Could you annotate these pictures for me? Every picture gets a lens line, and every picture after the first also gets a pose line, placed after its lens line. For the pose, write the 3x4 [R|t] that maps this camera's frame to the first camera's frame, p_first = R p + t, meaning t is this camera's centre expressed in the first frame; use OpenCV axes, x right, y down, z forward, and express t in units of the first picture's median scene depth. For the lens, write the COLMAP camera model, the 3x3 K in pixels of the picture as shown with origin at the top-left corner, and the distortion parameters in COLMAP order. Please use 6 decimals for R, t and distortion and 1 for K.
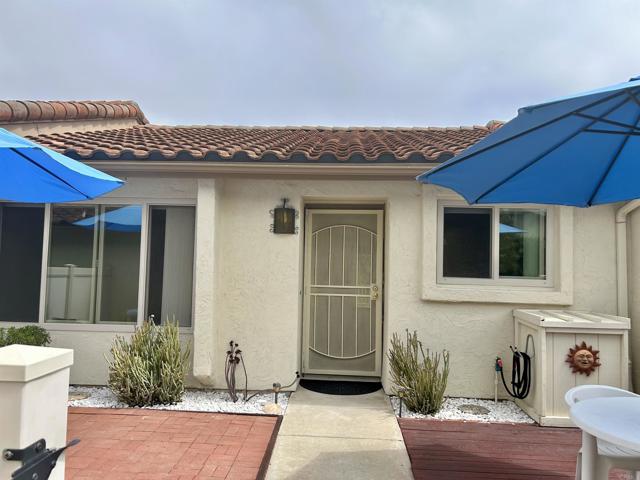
lens RADIAL K [[480.1, 0, 316.9], [0, 480.1, 244.1], [0, 0, 1]] dist [0.057420, -0.066604]
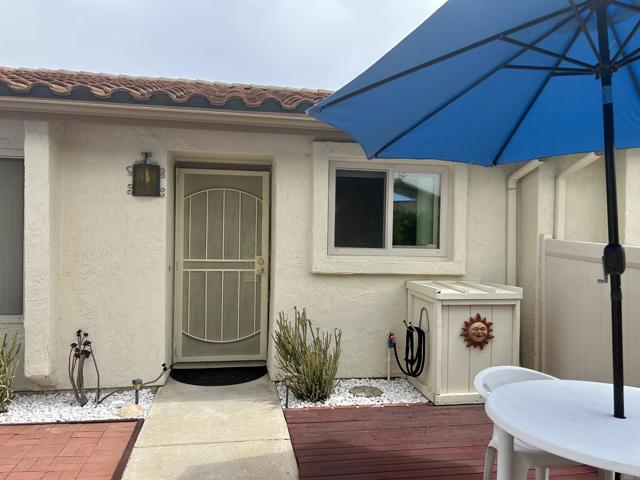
lens RADIAL K [[480.1, 0, 316.3], [0, 480.1, 245.9], [0, 0, 1]] dist [0.057420, -0.066604]
pose [[0.974569, -0.009728, 0.223878, 0.029028], [-0.003750, 0.998209, 0.059699, 0.012756], [-0.224058, -0.059020, 0.972787, 0.142763]]
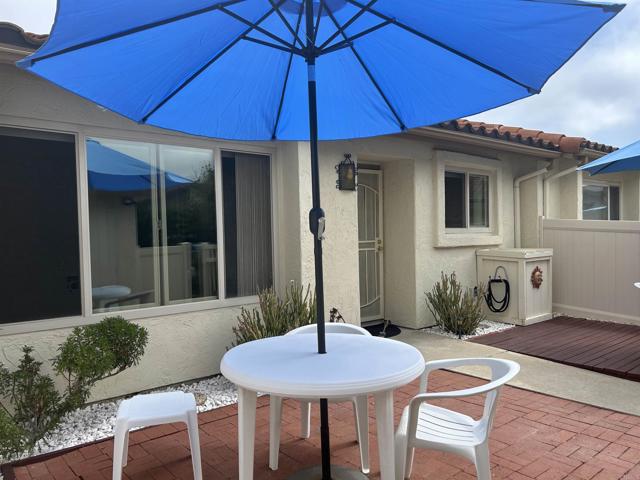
lens RADIAL K [[480.1, 0, 318.8], [0, 480.1, 239.7], [0, 0, 1]] dist [0.057420, -0.066604]
pose [[0.737932, -0.047978, 0.673168, -0.826226], [0.002593, 0.997664, 0.068262, 0.013544], [-0.674870, -0.048627, 0.736332, 0.312795]]
